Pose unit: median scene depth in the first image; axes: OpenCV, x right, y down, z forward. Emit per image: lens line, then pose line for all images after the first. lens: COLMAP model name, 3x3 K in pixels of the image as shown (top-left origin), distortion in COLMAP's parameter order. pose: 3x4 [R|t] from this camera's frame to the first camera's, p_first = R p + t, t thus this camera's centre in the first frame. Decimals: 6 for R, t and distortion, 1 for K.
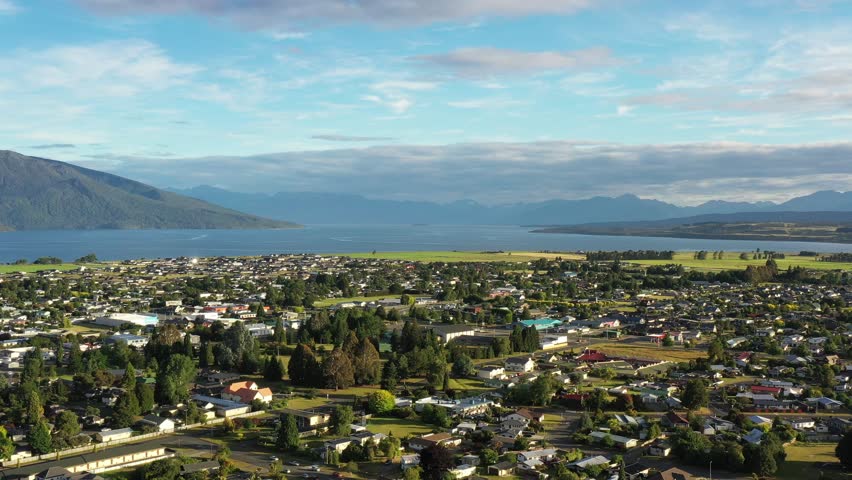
lens RADIAL K [[1185.8, 0, 426.0], [0, 1185.8, 240.0], [0, 0, 1]] dist [0.363176, 0.023452]
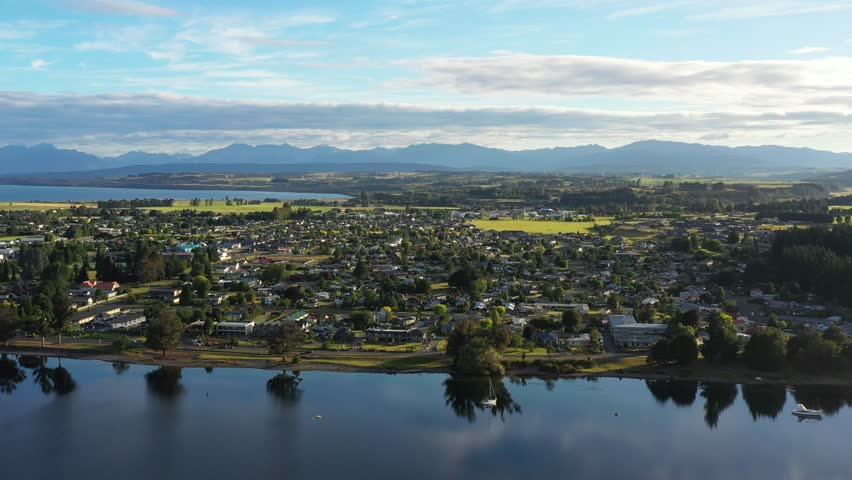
lens RADIAL K [[1185.8, 0, 426.0], [0, 1185.8, 240.0], [0, 0, 1]] dist [0.363176, 0.023452]
pose [[0.867657, -0.046866, 0.494950, -0.106039], [0.024343, 0.998358, 0.051859, -0.004262], [-0.496567, -0.032948, 0.867373, -0.136349]]
